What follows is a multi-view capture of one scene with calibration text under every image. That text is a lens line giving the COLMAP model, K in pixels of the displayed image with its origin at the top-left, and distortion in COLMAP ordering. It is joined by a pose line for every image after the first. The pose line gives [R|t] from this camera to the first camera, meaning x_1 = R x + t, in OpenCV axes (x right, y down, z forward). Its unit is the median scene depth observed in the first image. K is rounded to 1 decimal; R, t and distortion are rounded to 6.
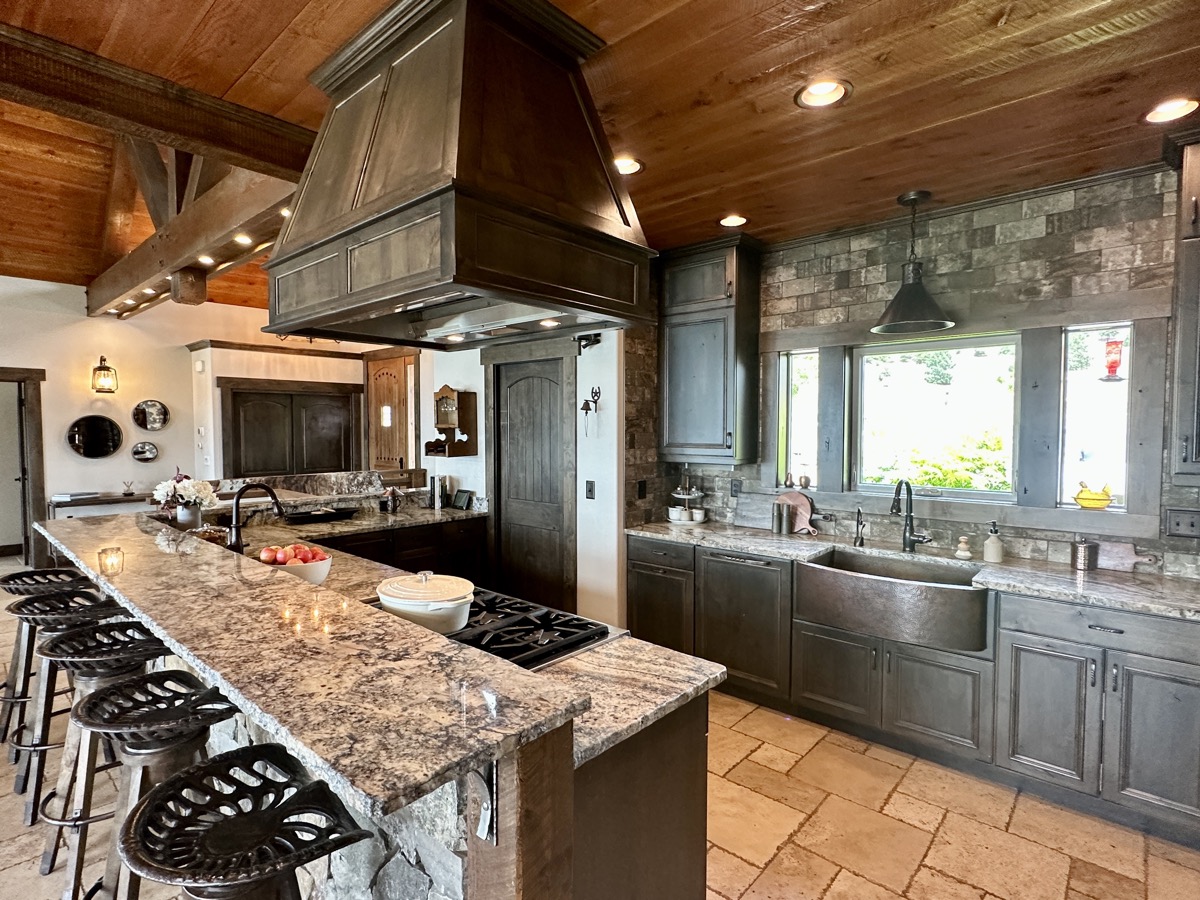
lens RADIAL K [[609.6, 0, 600.0], [0, 609.6, 450.0], [0, 0, 1]] dist [0.001165, 0.000345]
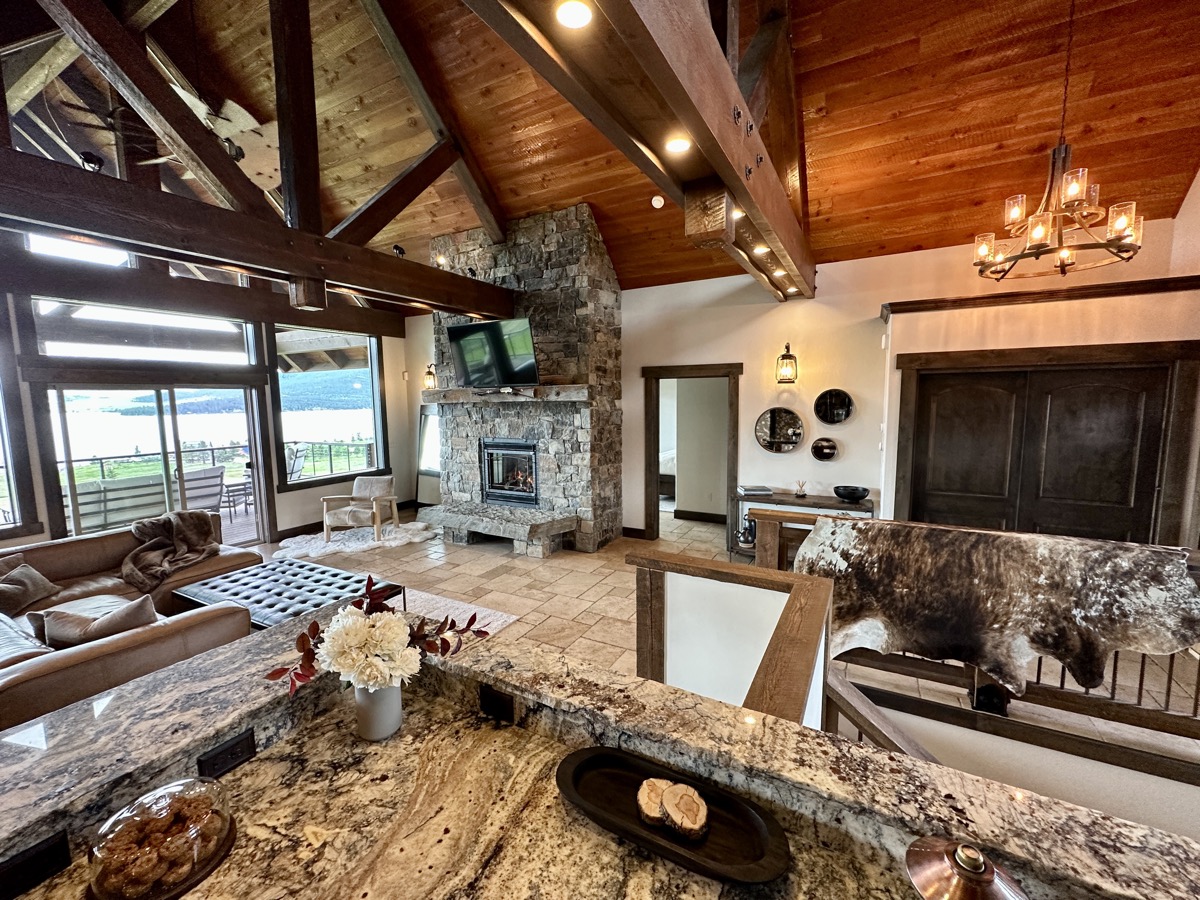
lens RADIAL K [[486.3, 0, 602.6], [0, 486.3, 449.4], [0, 0, 1]] dist [-0.001738, 0.000189]
pose [[0.225312, 0.102455, -0.968885, -0.156009], [-0.026145, 0.994733, 0.099108, -0.062311], [0.973936, 0.003001, 0.226804, 0.586449]]
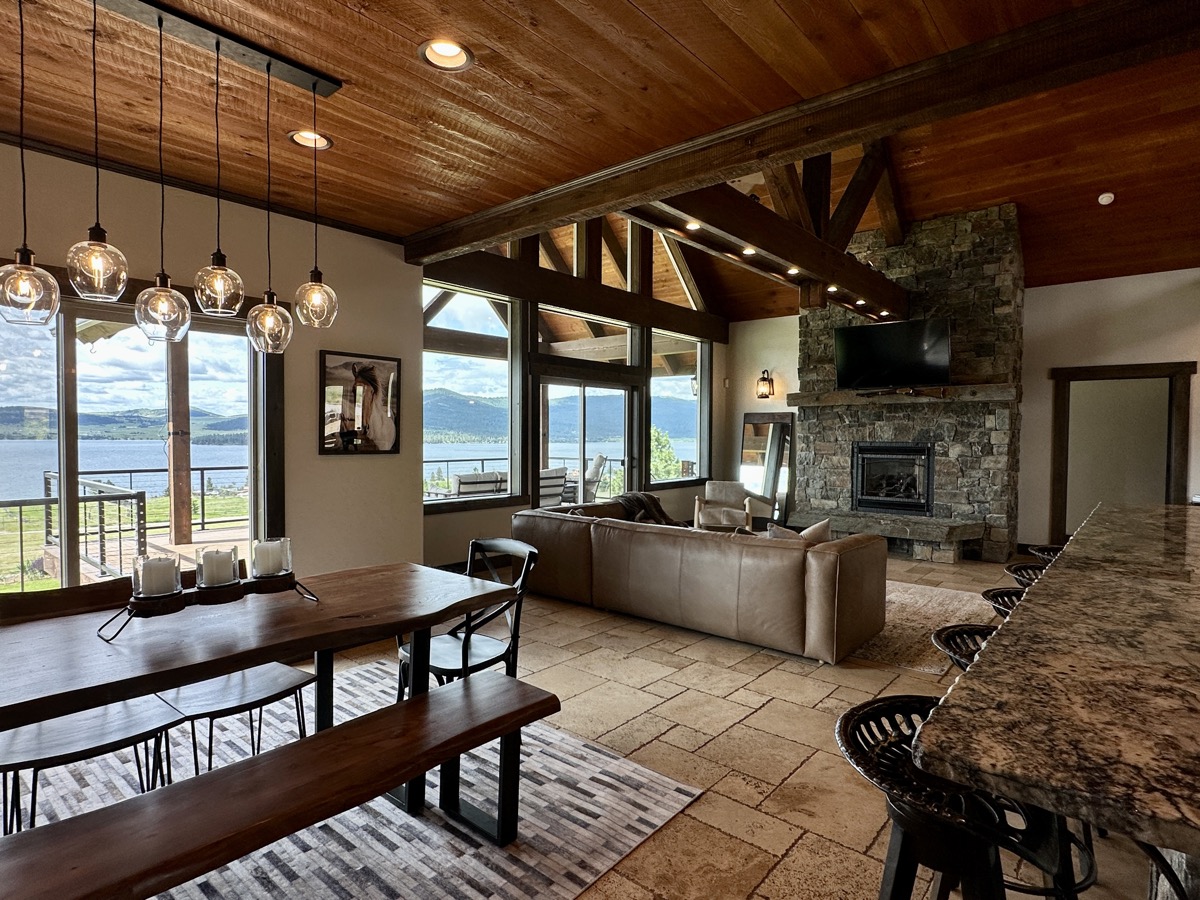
lens RADIAL K [[640.7, 0, 604.9], [0, 640.7, 453.9], [0, 0, 1]] dist [-0.001792, -0.000250]
pose [[0.023006, 0.032117, -0.999219, 0.064039], [-0.046449, 0.998439, 0.031022, 0.022359], [0.998656, 0.045699, 0.024461, 0.070371]]
